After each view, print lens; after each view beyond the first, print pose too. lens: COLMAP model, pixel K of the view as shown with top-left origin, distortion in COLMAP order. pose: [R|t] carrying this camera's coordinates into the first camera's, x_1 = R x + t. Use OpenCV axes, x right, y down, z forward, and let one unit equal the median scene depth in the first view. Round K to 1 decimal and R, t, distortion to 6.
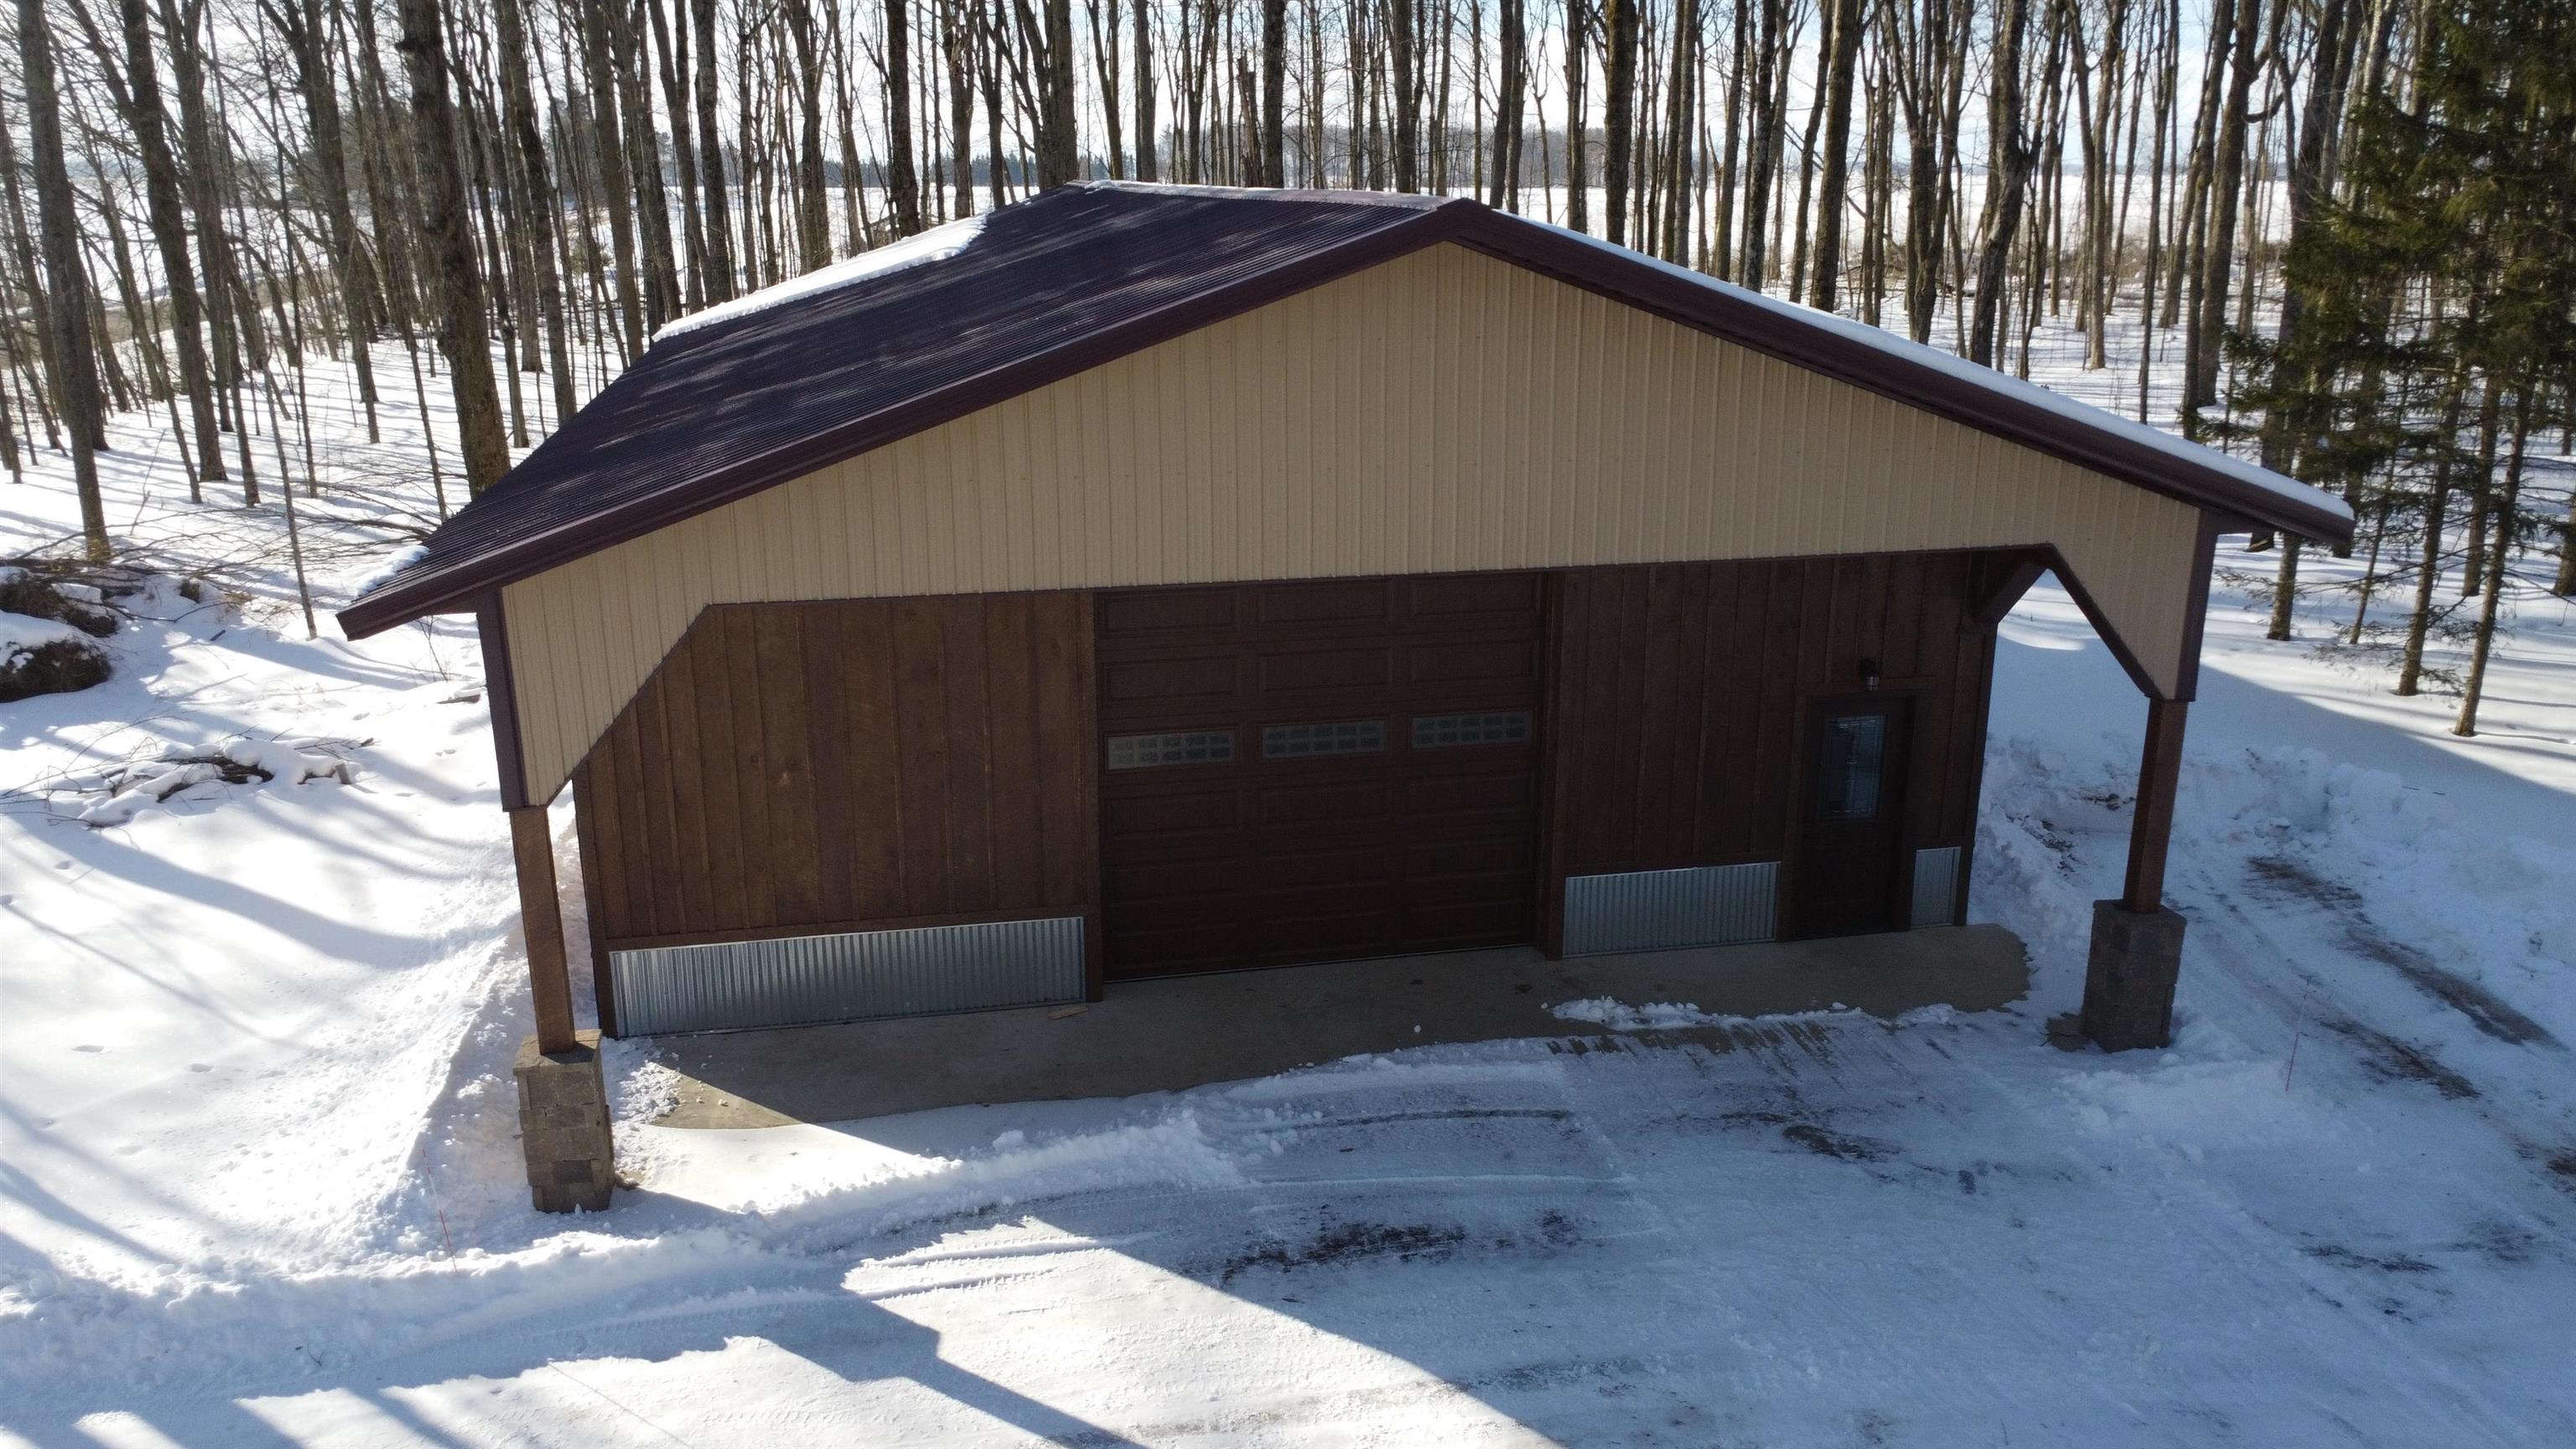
lens RADIAL K [[1912.9, 0, 1281.8], [0, 1912.9, 731.8], [0, 0, 1]] dist [-0.001572, 0.001083]
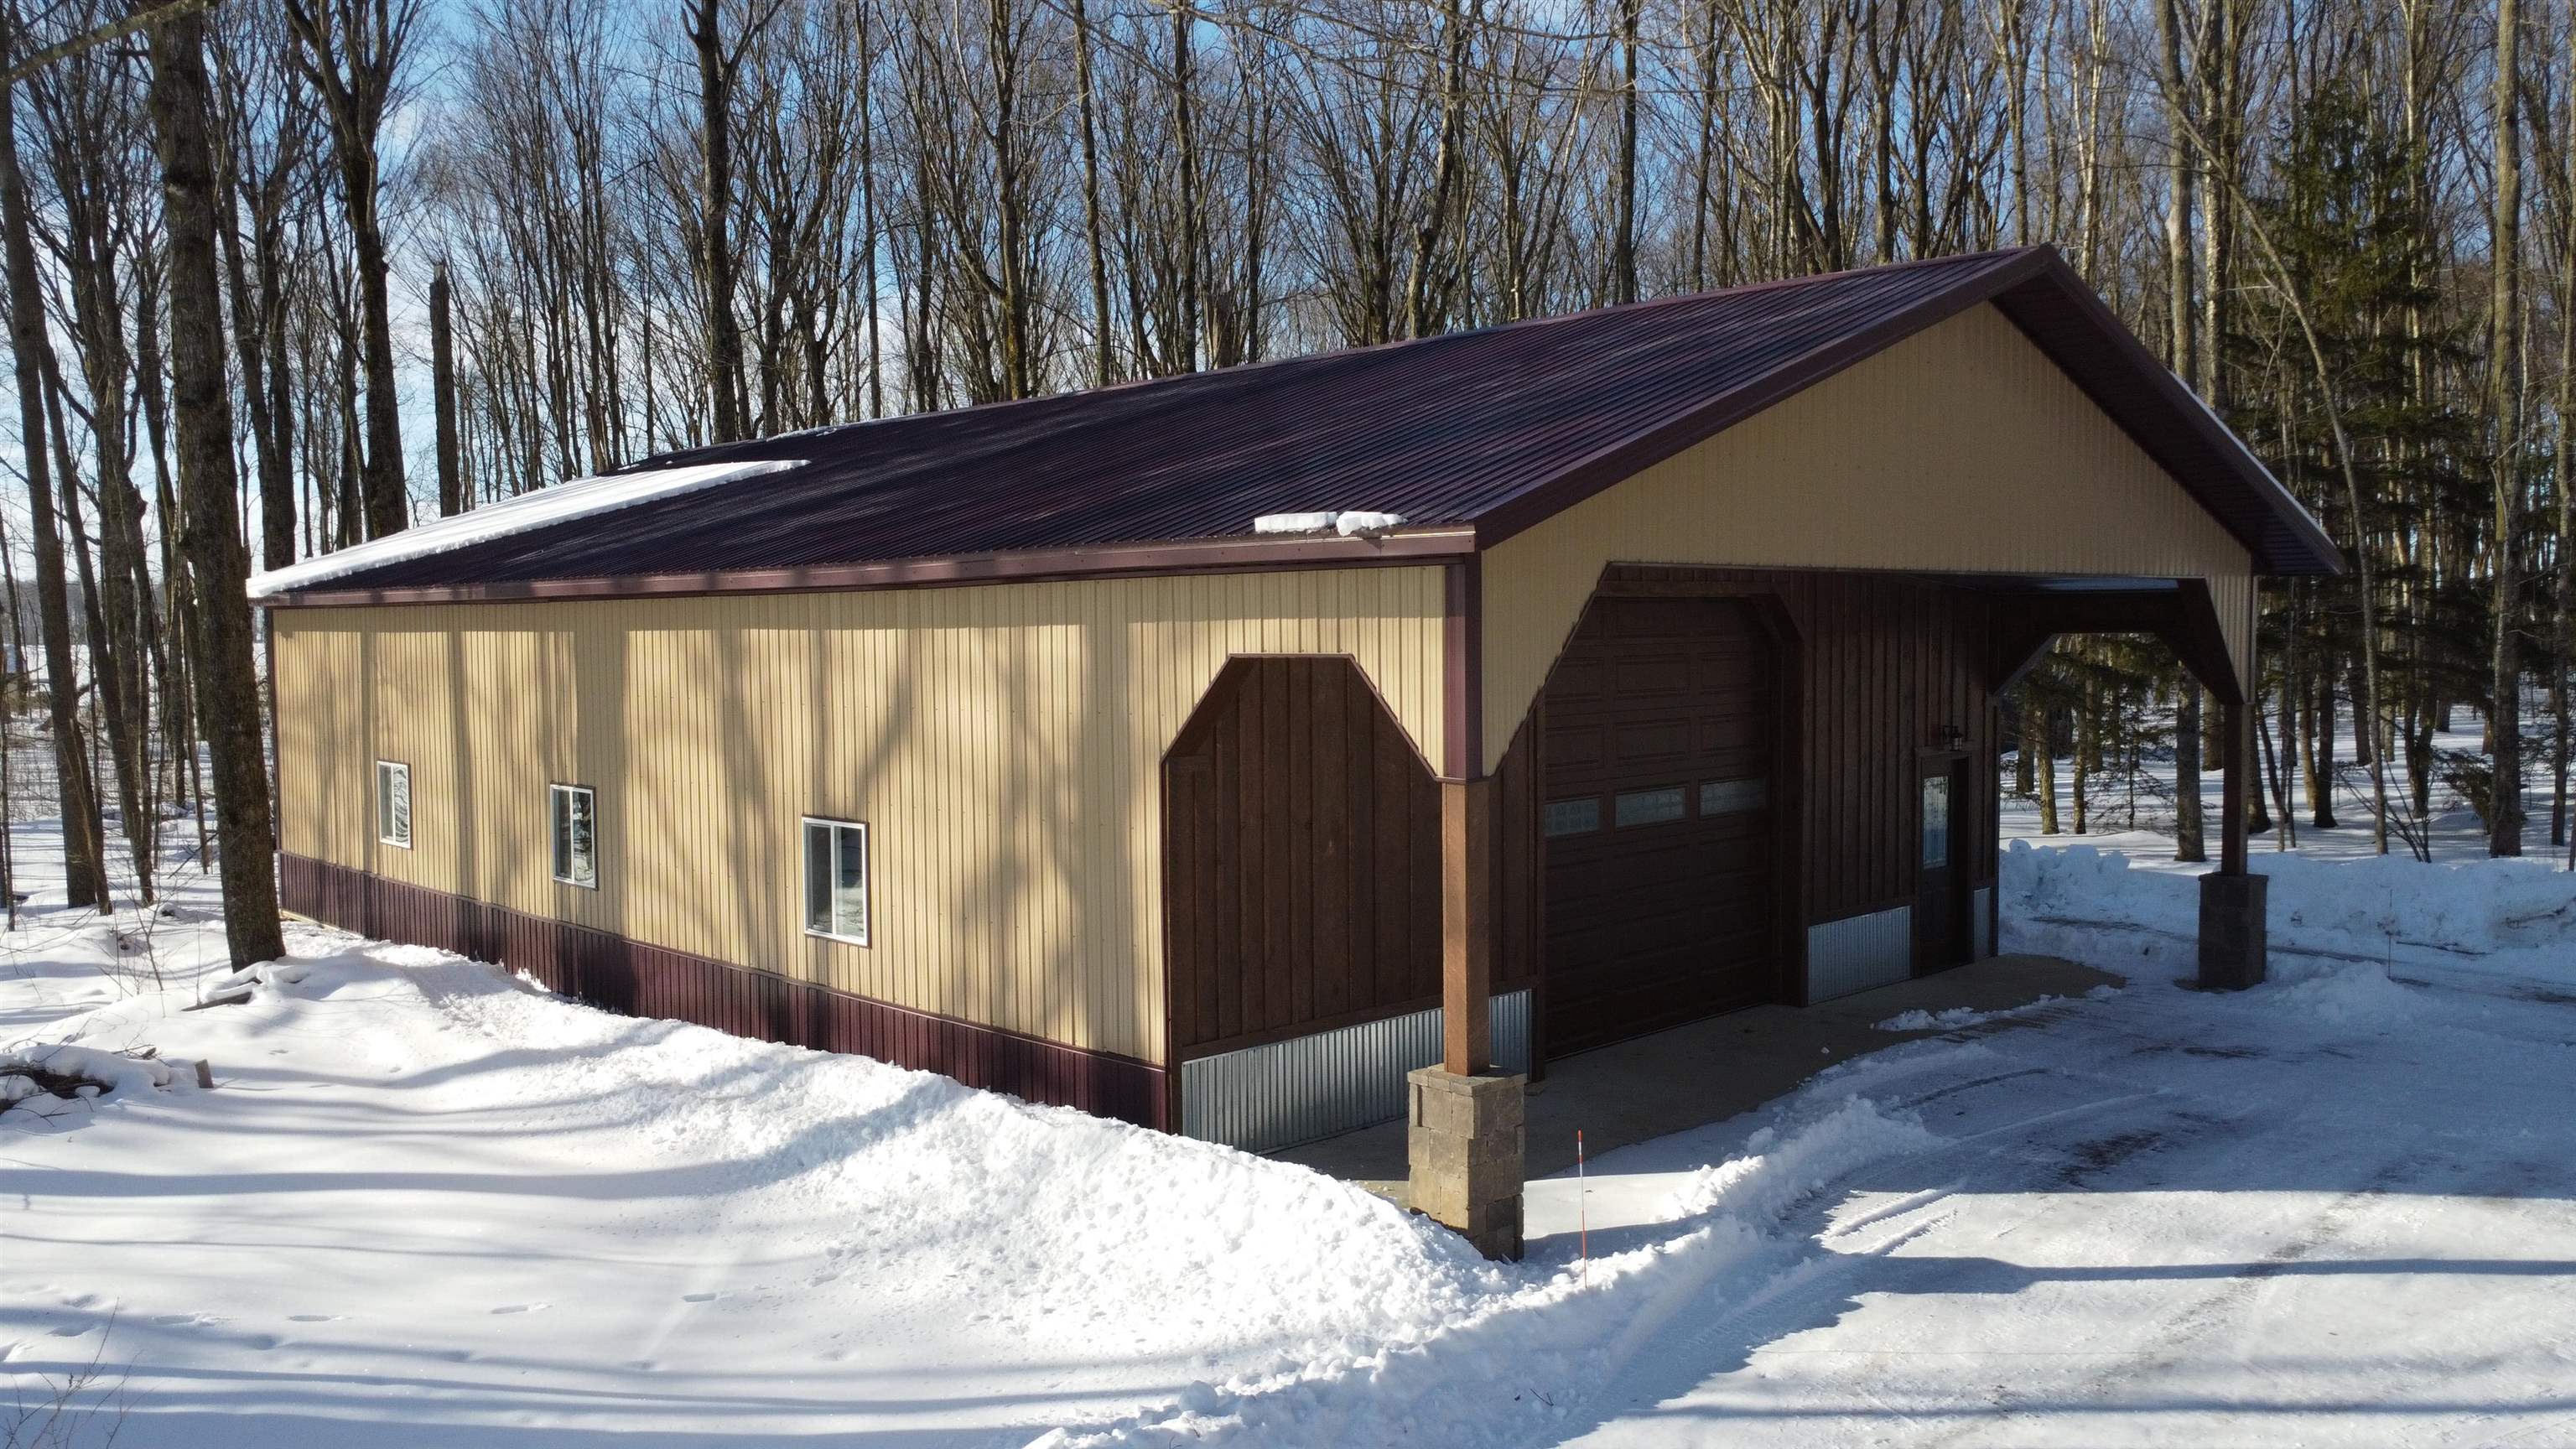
lens RADIAL K [[1912.9, 0, 1281.8], [0, 1912.9, 731.8], [0, 0, 1]] dist [-0.001572, 0.001083]
pose [[0.856260, -0.040020, 0.514993, -0.896954], [0.154237, 0.971320, -0.180964, 0.159234], [-0.492981, 0.234383, 0.837875, 0.268161]]
